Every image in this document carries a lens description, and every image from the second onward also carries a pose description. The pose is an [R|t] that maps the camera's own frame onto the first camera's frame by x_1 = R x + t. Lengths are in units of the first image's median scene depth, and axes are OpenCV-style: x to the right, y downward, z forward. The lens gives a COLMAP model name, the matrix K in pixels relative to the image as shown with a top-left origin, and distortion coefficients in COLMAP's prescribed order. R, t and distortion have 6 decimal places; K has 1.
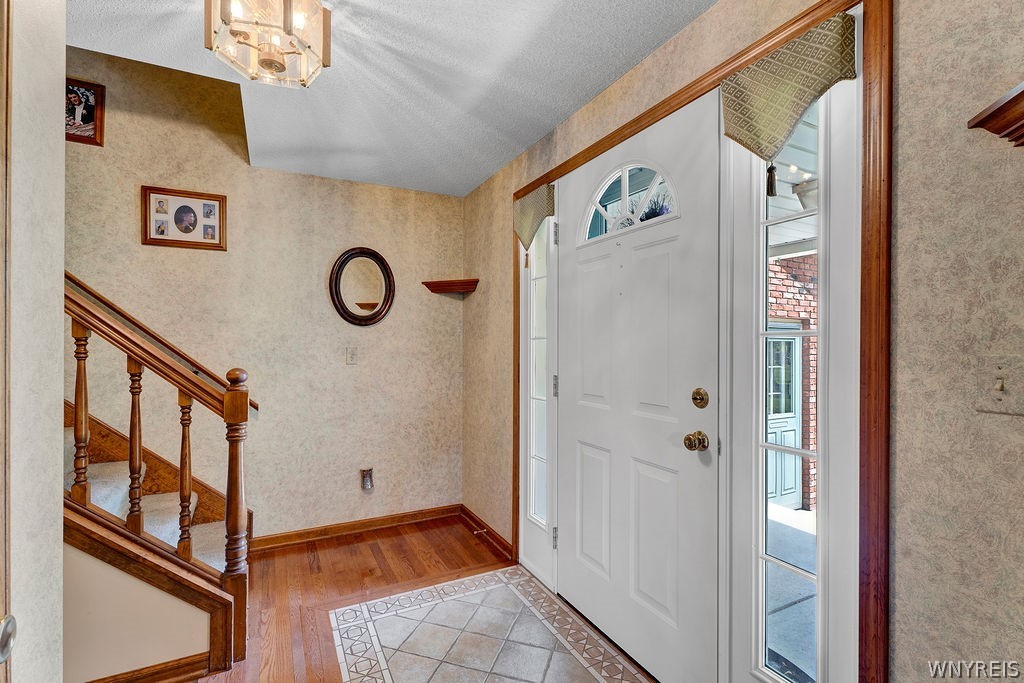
lens RADIAL K [[469.2, 0, 509.1], [0, 469.2, 346.0], [0, 0, 1]] dist [0.009068, 0.002354]
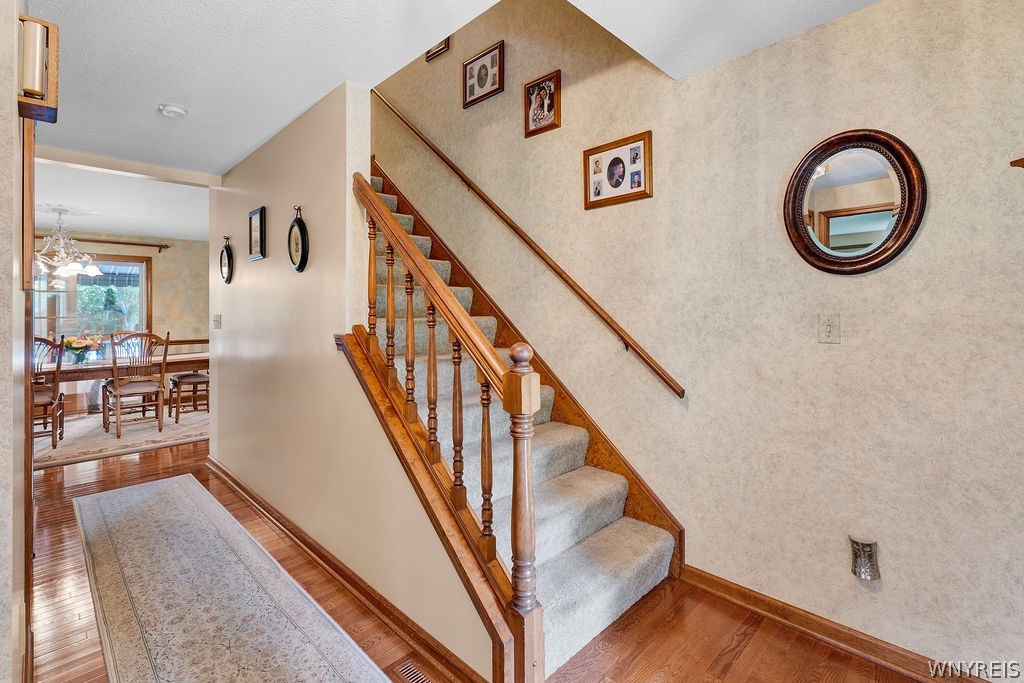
lens RADIAL K [[469.2, 0, 516.9], [0, 469.2, 307.2], [0, 0, 1]] dist [0.009068, 0.002354]
pose [[0.306674, -0.012747, -0.951729, 0.104302], [0.009088, 0.999904, -0.010463, -0.002354], [0.951771, -0.005440, 0.306761, 0.511561]]
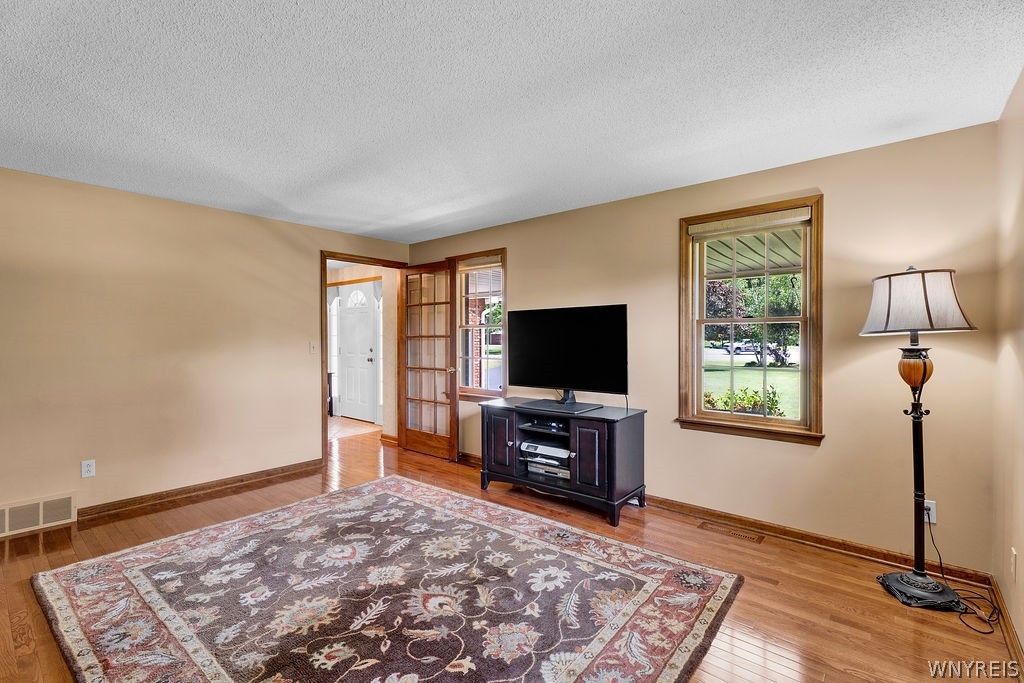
lens RADIAL K [[469.2, 0, 509.5], [0, 469.2, 341.4], [0, 0, 1]] dist [0.009068, 0.002354]
pose [[0.920019, -0.003558, 0.391859, -0.118699], [0.001060, 0.999978, 0.006592, 0.001914], [-0.391873, -0.005650, 0.920002, -3.256629]]
